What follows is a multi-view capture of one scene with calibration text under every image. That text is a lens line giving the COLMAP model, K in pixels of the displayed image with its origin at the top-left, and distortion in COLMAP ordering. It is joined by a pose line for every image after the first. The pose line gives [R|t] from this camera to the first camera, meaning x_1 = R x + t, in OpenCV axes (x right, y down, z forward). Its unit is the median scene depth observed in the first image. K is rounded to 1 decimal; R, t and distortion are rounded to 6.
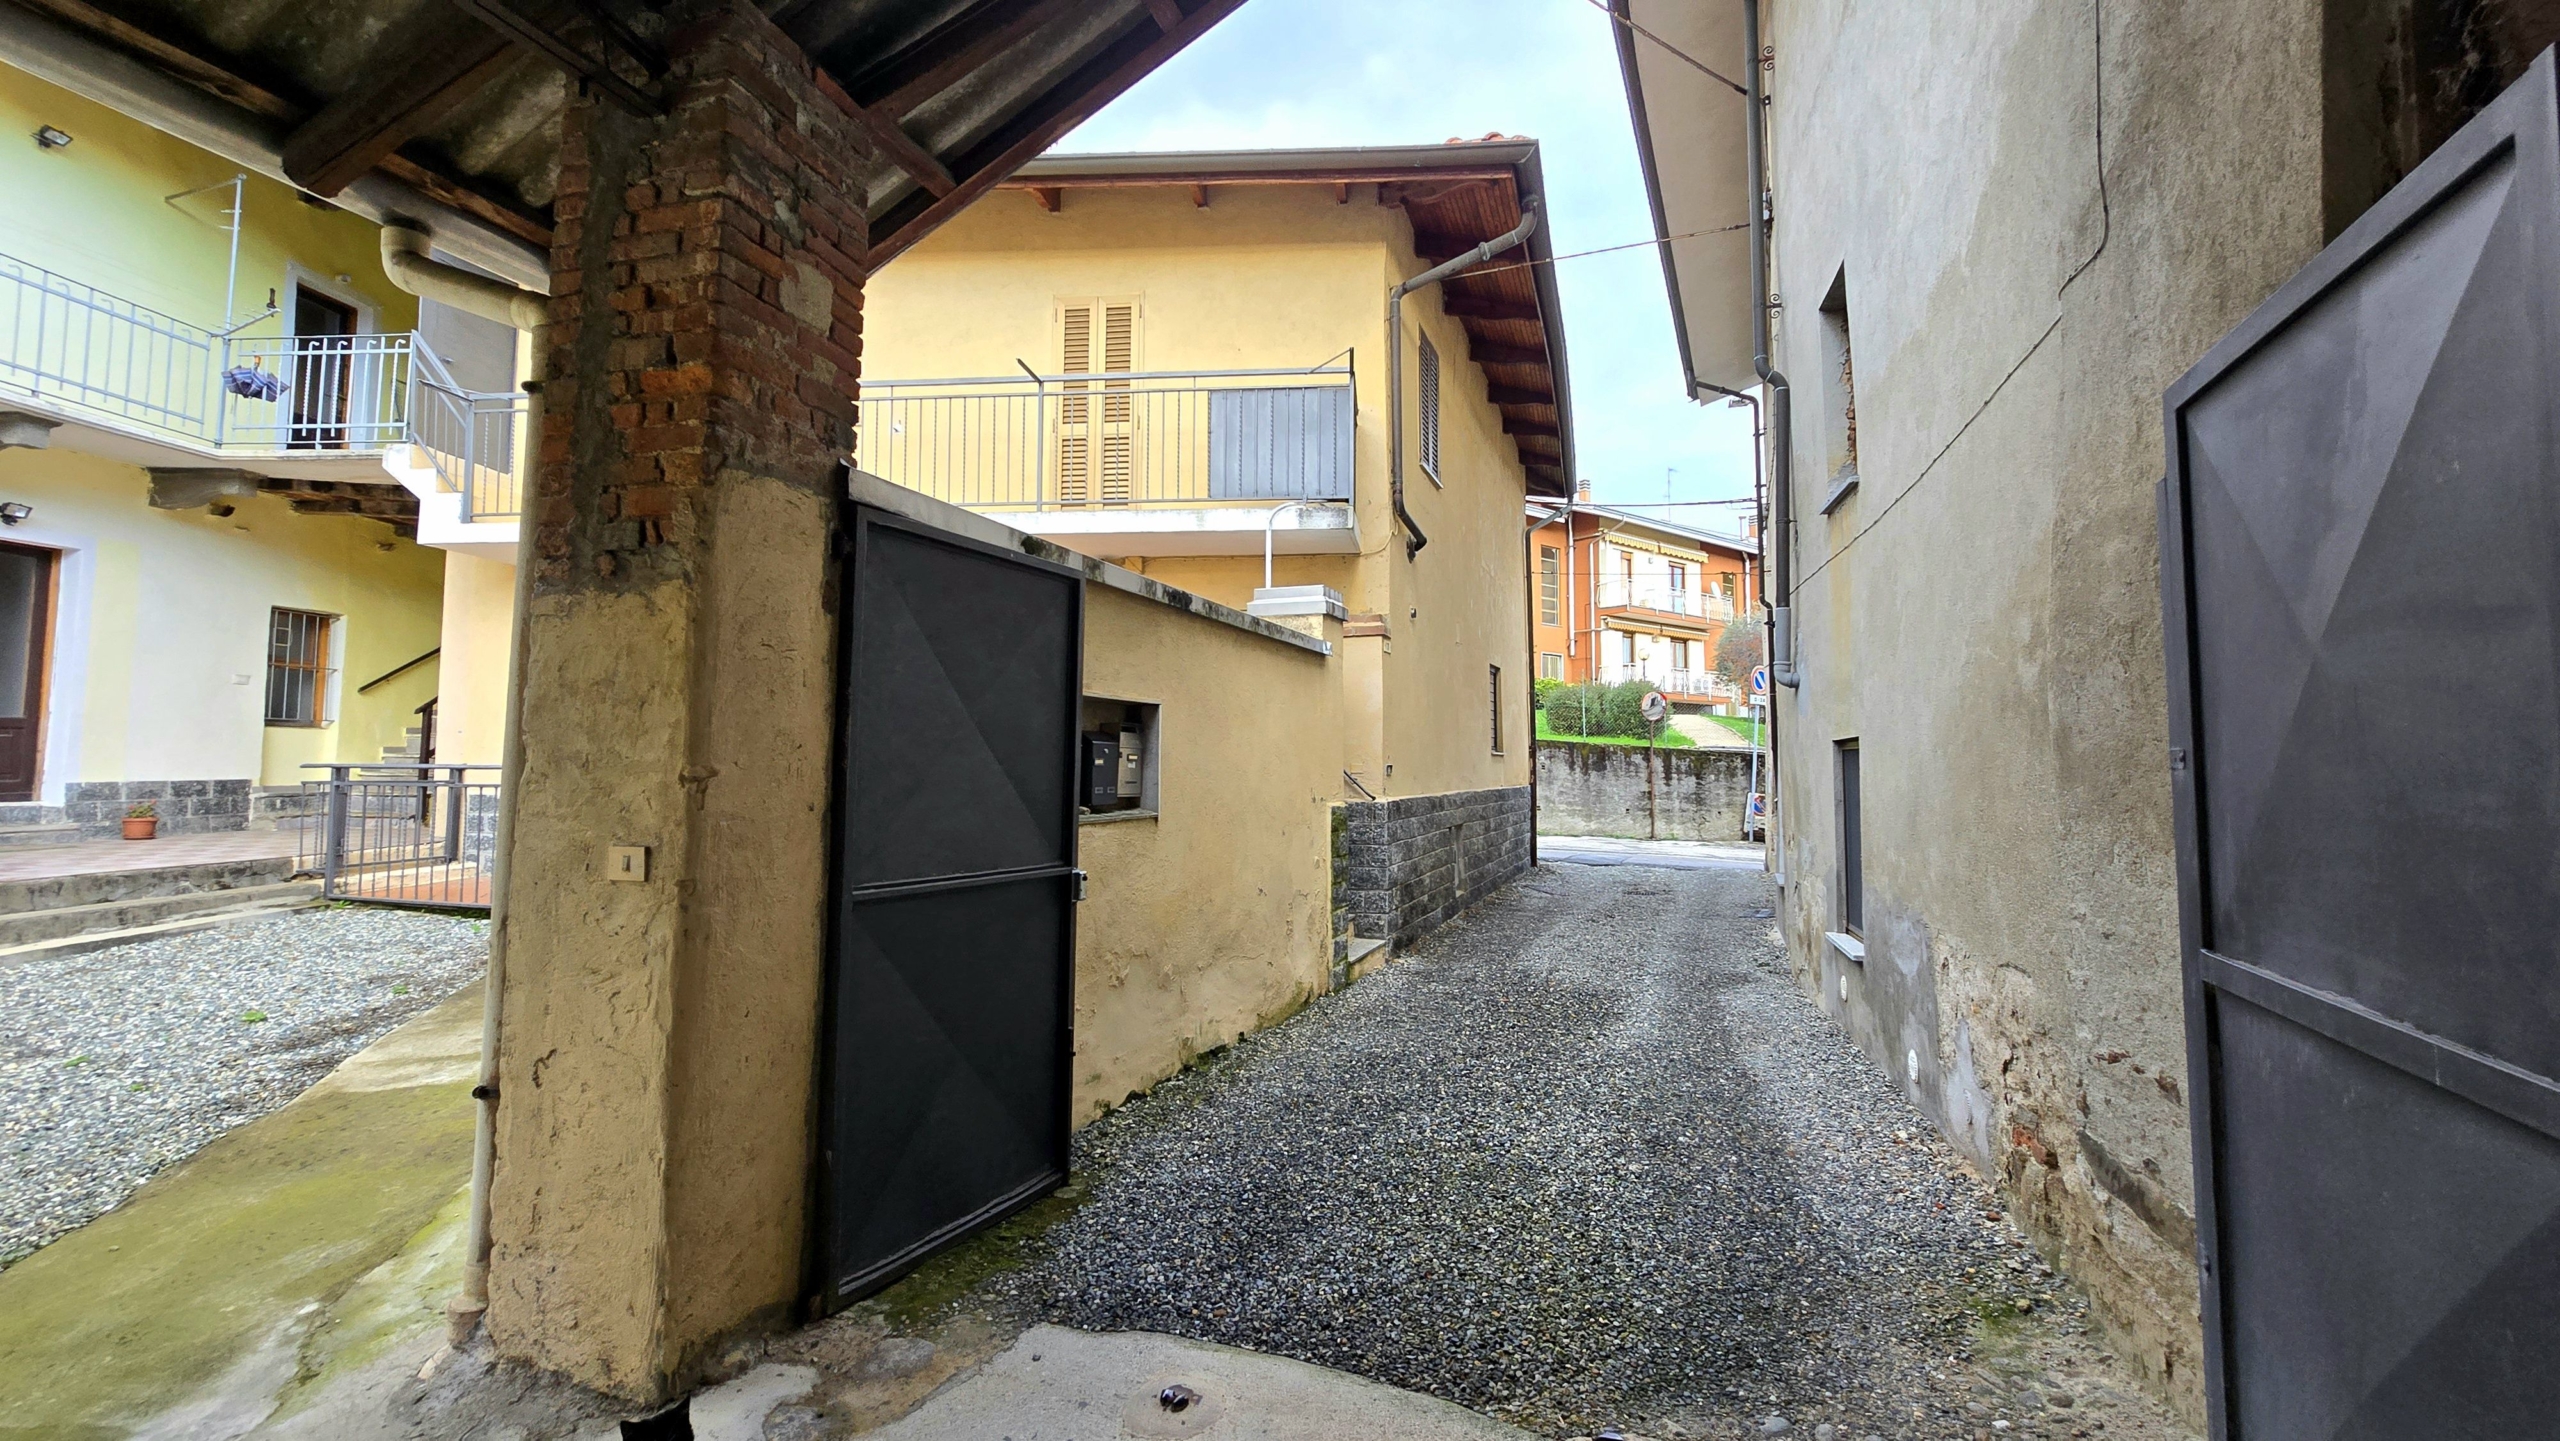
lens RADIAL K [[1046.5, 0, 1286.0], [0, 1046.5, 693.6], [0, 0, 1]] dist [-0.001160, 0.000441]
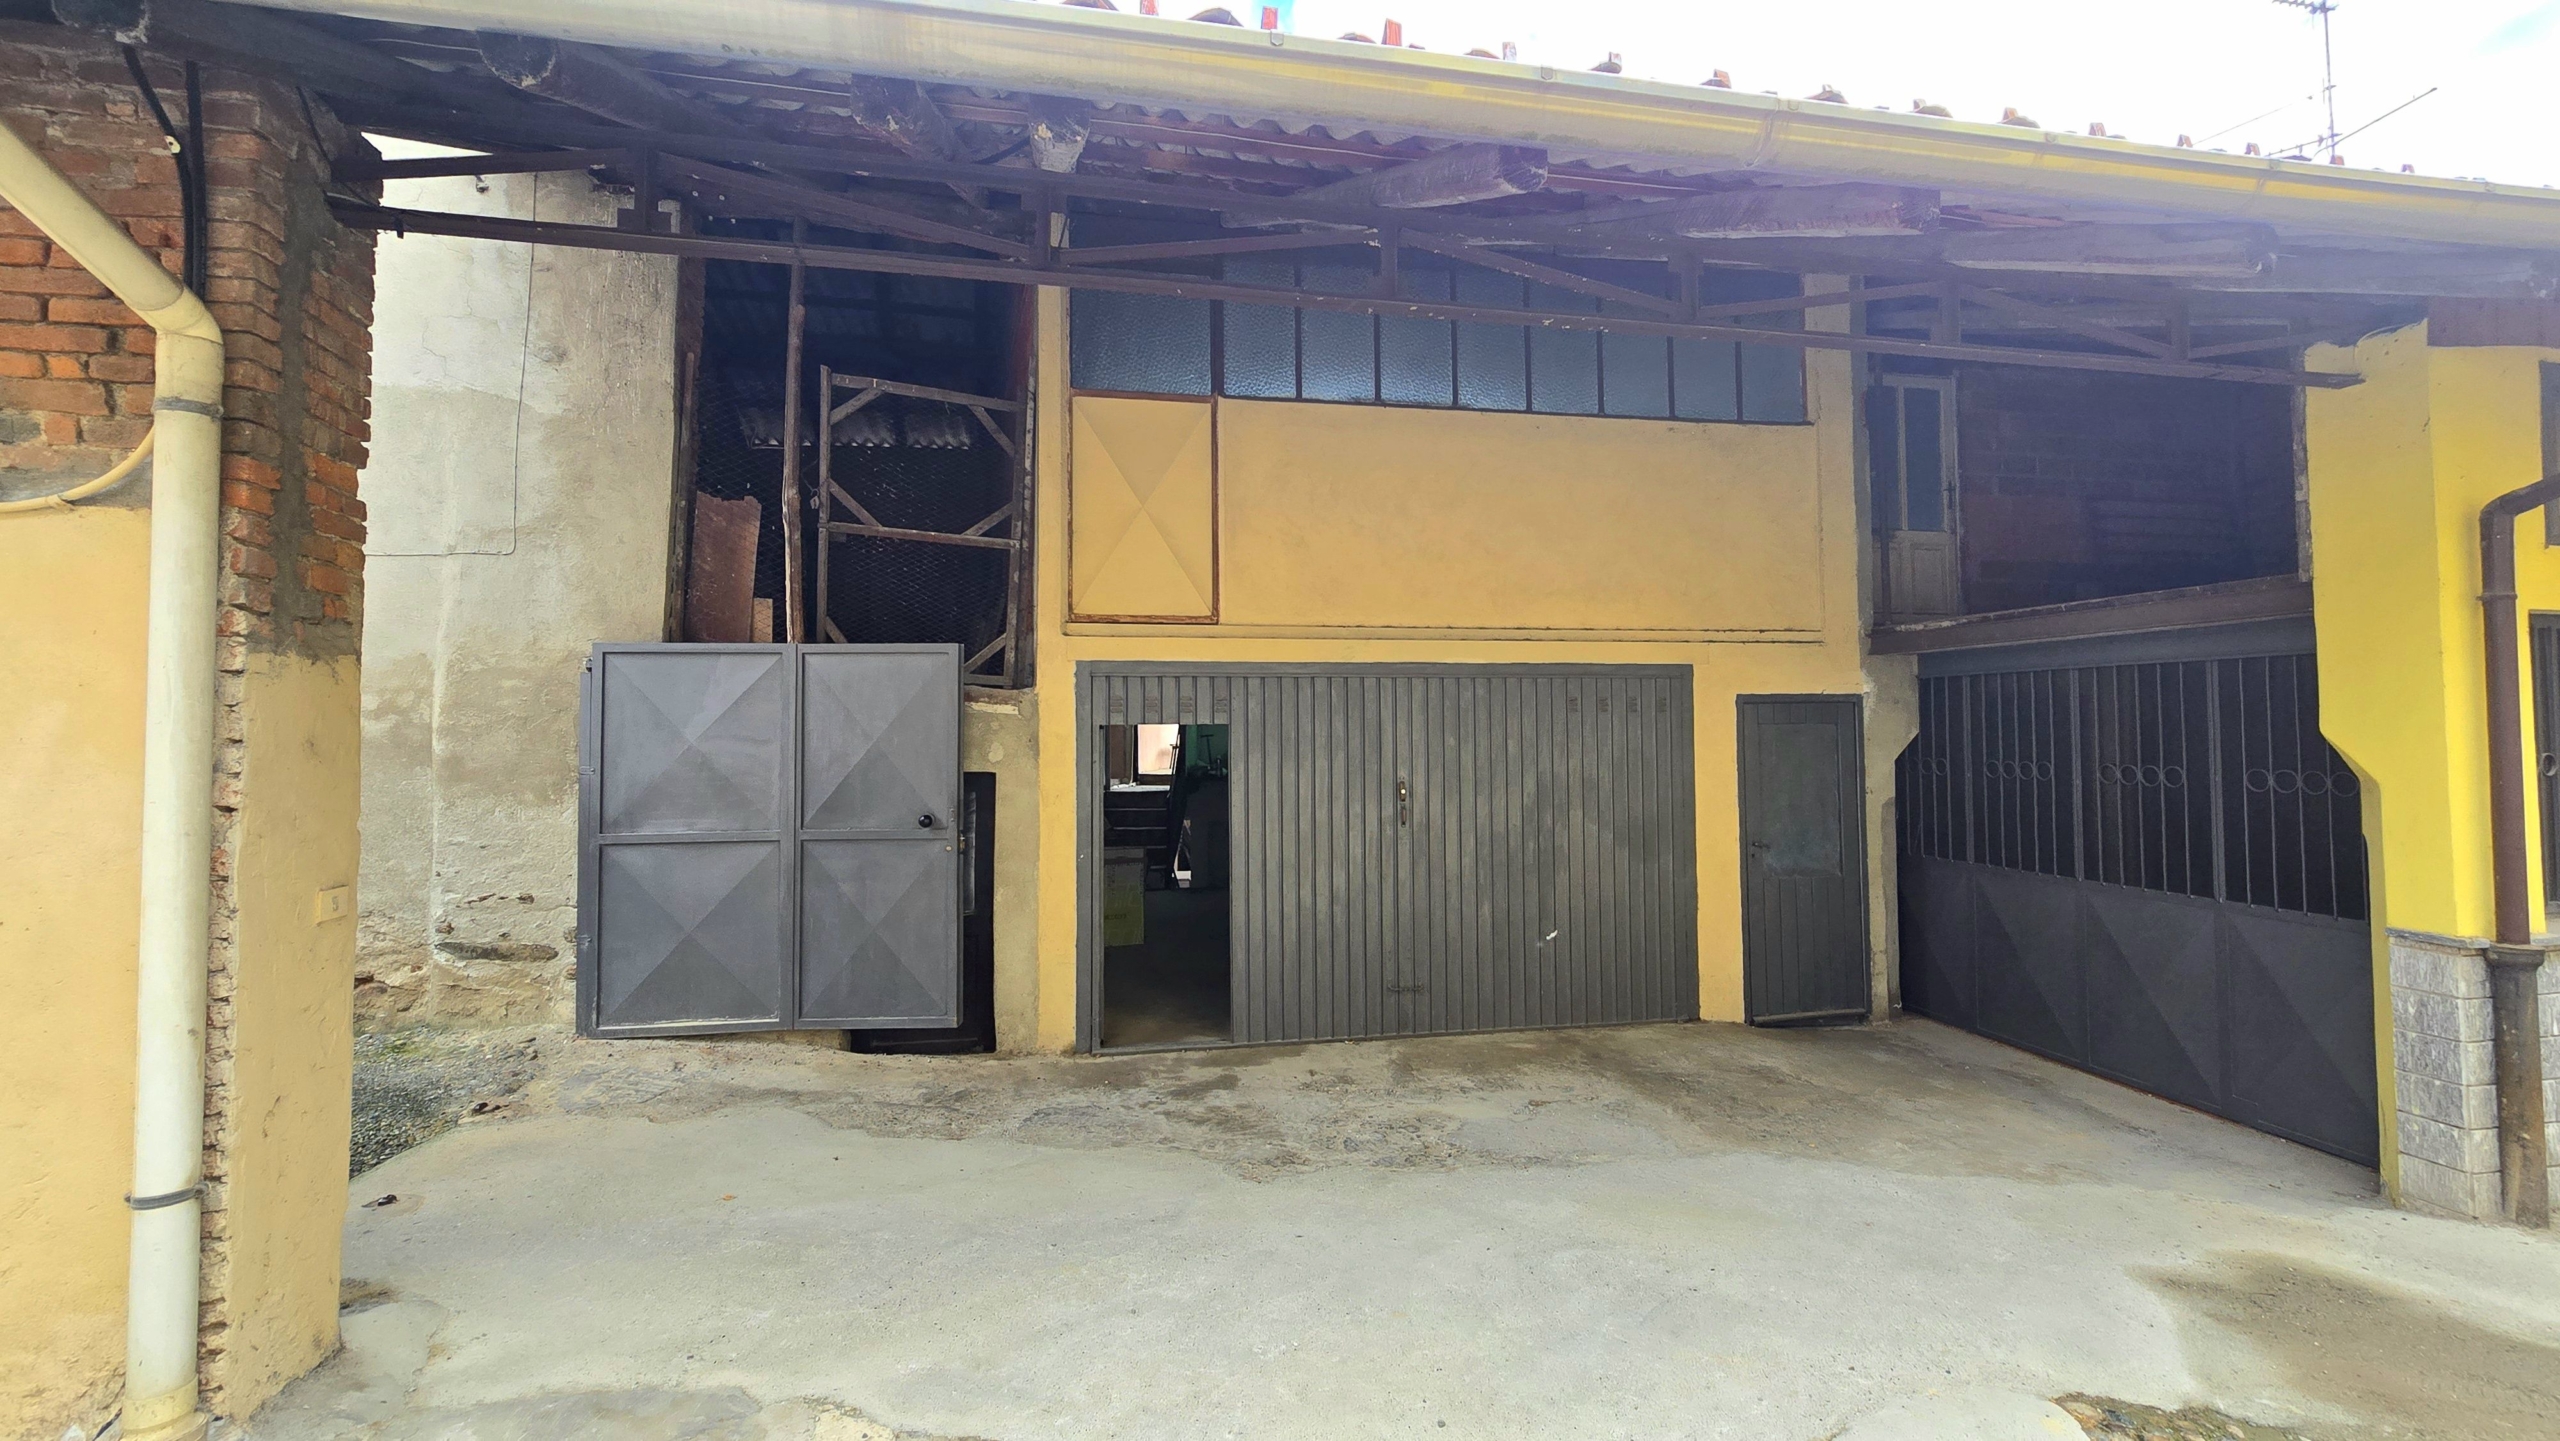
lens RADIAL K [[1046.5, 0, 1286.0], [0, 1046.5, 693.6], [0, 0, 1]] dist [-0.001160, 0.000441]
pose [[-0.527818, 0.032420, 0.848739, -2.170120], [-0.048184, 0.996519, -0.068030, -0.037675], [-0.847990, -0.076803, -0.524418, 0.738805]]
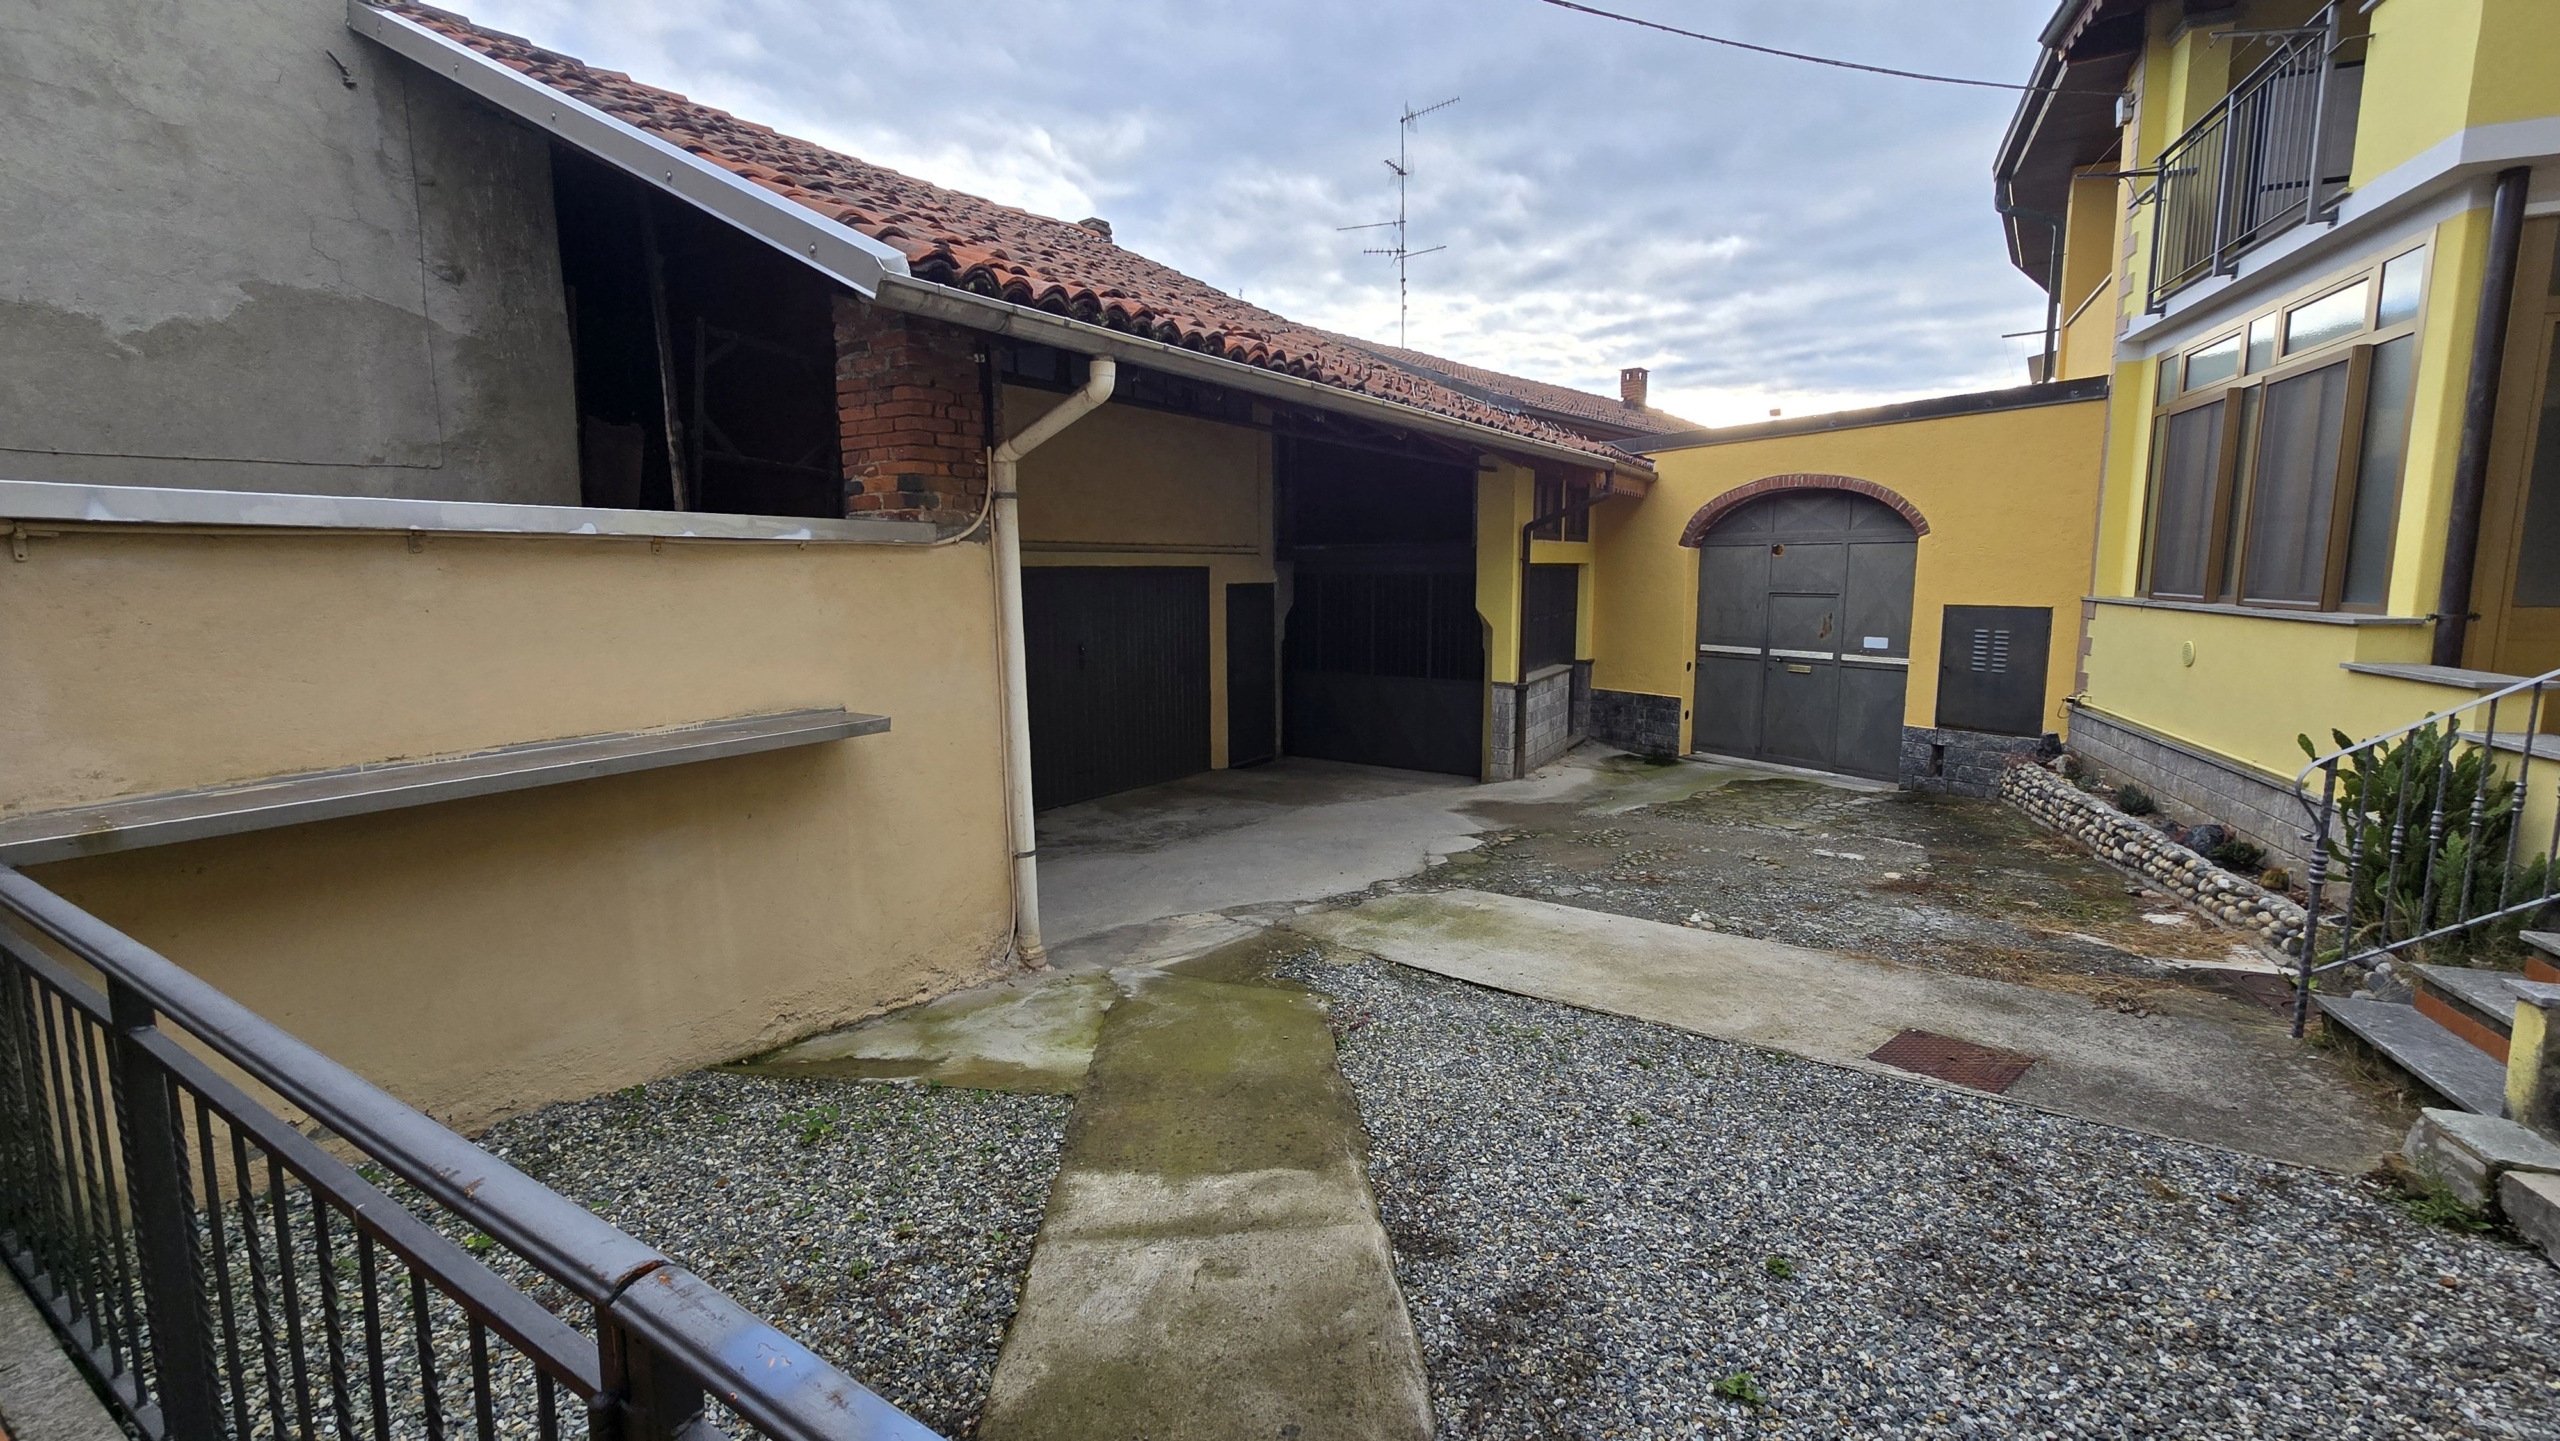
lens RADIAL K [[1046.8, 0, 1281.2], [0, 1046.8, 698.5], [0, 0, 1]] dist [-0.002876, -0.000126]
pose [[-0.971899, -0.027027, 0.233842, -1.825062], [-0.013086, 0.998054, 0.060966, -0.054062], [-0.235035, 0.056193, -0.970361, 3.014744]]
